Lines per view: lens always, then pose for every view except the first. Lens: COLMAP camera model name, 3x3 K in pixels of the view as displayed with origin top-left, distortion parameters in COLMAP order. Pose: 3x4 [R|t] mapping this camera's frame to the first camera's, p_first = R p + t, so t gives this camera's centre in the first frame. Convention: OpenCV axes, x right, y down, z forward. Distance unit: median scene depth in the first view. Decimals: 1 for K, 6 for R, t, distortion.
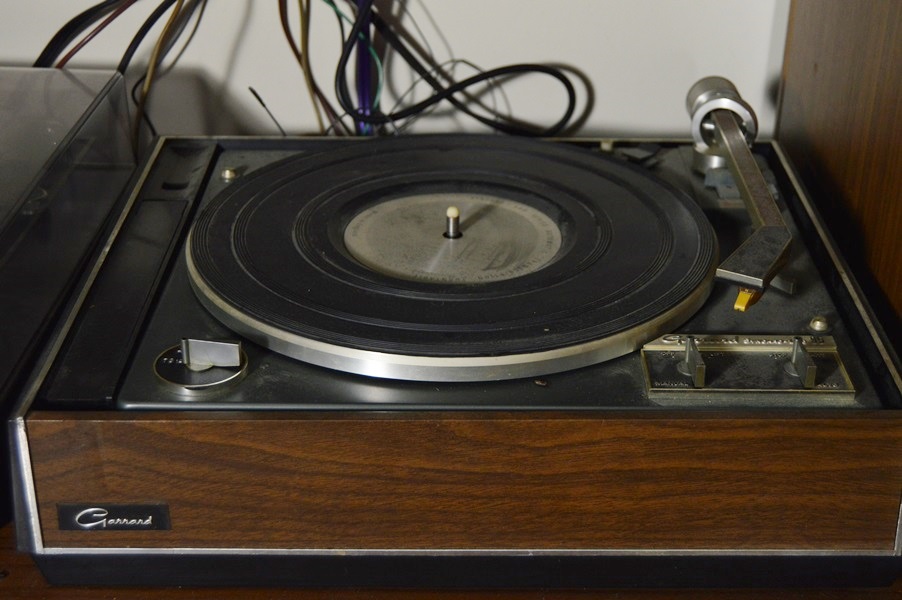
lens RADIAL K [[1406.1, 0, 451.0], [0, 1406.1, 300.0], [0, 0, 1]] dist [-0.048342, -0.041485]
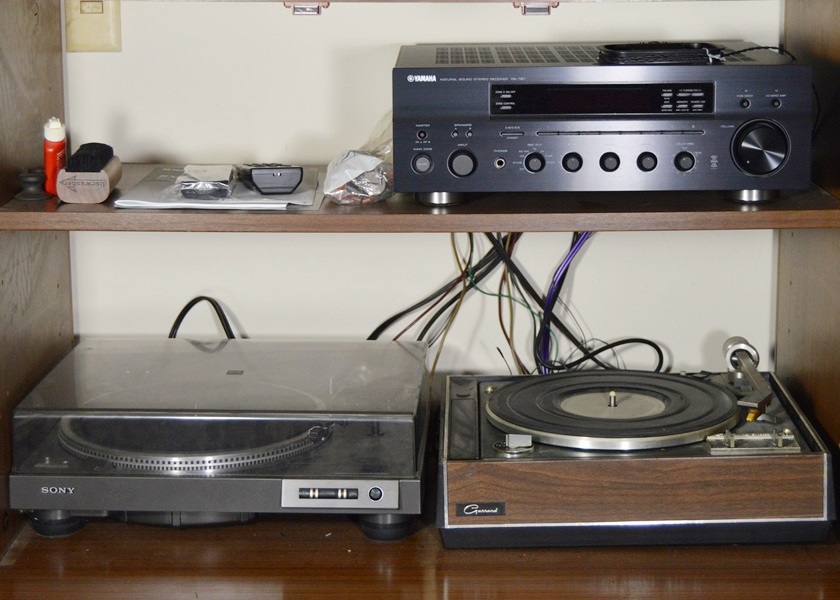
lens RADIAL K [[1824.6, 0, 420.0], [0, 1824.6, 300.0], [0, 0, 1]] dist [0.003154, 0.233214]
pose [[0.999735, -0.020242, -0.010967, -0.295636], [0.016654, 0.964762, -0.262597, 0.598347], [0.015896, 0.262345, 0.964843, -1.945827]]
